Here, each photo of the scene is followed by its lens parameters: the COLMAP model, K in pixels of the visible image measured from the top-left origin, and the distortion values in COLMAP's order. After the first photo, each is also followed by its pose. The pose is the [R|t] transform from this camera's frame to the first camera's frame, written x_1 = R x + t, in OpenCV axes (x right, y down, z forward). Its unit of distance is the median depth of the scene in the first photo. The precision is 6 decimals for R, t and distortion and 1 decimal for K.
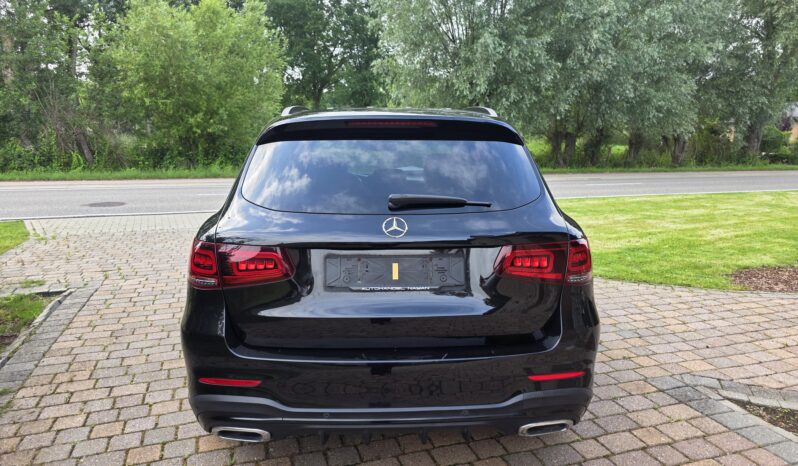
lens RADIAL K [[540.1, 0, 400.3], [0, 540.1, 228.8], [0, 0, 1]] dist [0.045380, -0.040770]
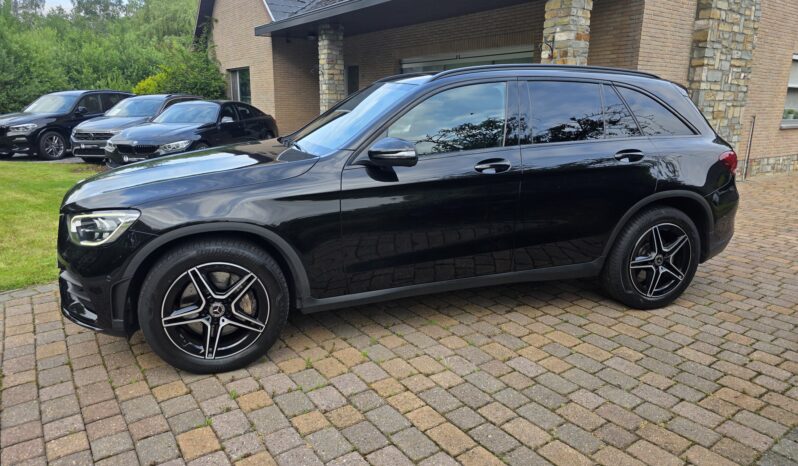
lens RADIAL K [[540.1, 0, 397.5], [0, 540.1, 232.5], [0, 0, 1]] dist [0.045380, -0.040770]
pose [[-0.291181, -0.240572, 0.925926, -0.185535], [0.143756, 0.945873, 0.290962, -0.042604], [-0.945806, 0.217830, -0.240836, 0.263380]]
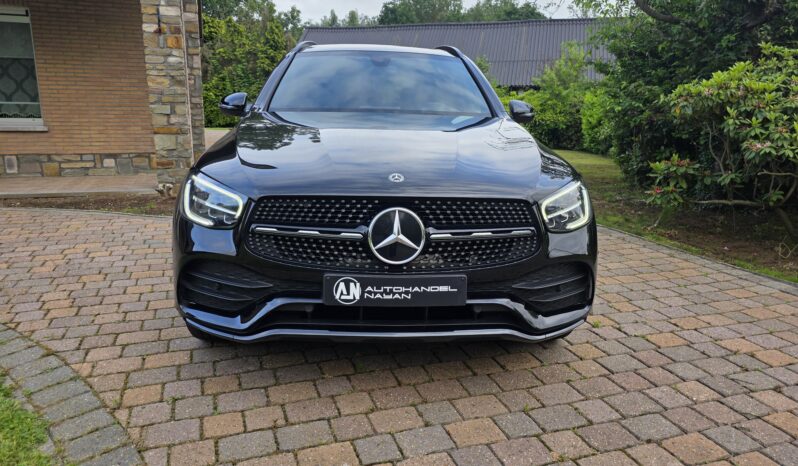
lens RADIAL K [[540.1, 0, 396.6], [0, 540.1, 227.5], [0, 0, 1]] dist [0.045380, -0.040770]
pose [[-0.999264, -0.023836, -0.030070, -0.007510], [-0.033387, 0.926343, 0.375199, -0.051437], [0.018912, 0.375927, -0.926456, 0.400549]]
